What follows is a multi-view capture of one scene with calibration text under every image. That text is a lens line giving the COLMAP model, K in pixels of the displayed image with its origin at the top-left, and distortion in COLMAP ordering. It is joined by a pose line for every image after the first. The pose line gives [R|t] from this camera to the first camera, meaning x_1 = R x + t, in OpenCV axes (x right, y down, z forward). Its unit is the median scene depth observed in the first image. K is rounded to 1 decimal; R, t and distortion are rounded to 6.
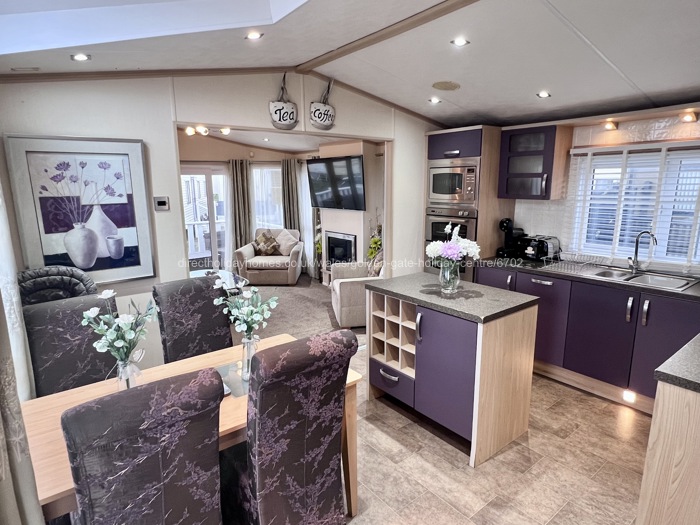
lens RADIAL K [[402.5, 0, 356.2], [0, 402.5, 262.9], [0, 0, 1]] dist [-0.002021, -0.002088]
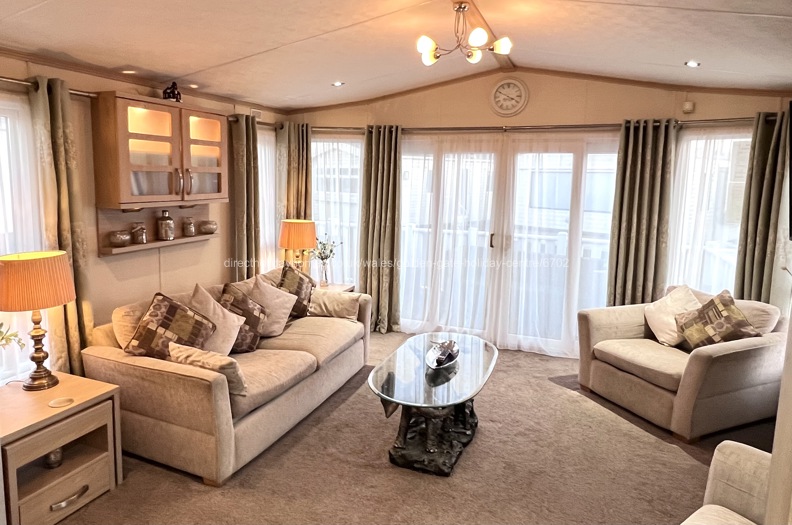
lens RADIAL K [[518.4, 0, 364.4], [0, 518.4, 237.9], [0, 0, 1]] dist [-0.006516, -0.001698]
pose [[0.462940, 0.127330, -0.877196, 0.196495], [-0.201310, 0.978871, 0.035847, -0.159787], [0.863227, 0.159994, 0.478792, 0.912845]]
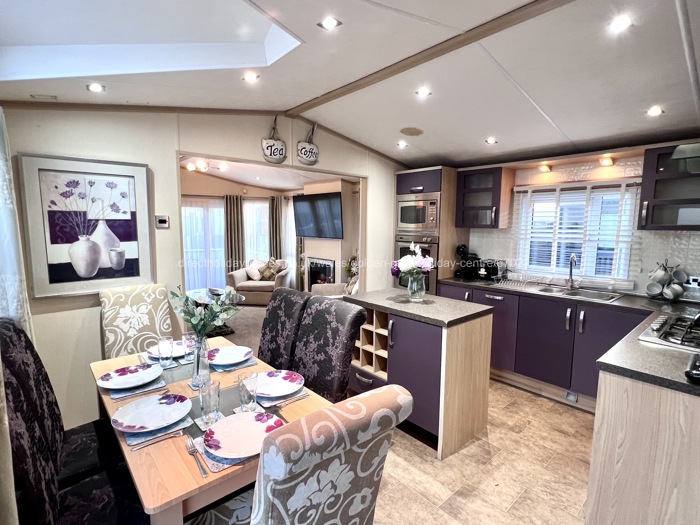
lens RADIAL K [[347.1, 0, 353.7], [0, 347.1, 261.8], [0, 0, 1]] dist [-0.003126, -0.001560]
pose [[0.998284, 0.009619, 0.057769, -0.004915], [-0.004557, 0.996186, -0.087133, 0.035458], [-0.058387, 0.086720, 0.994520, 0.014395]]
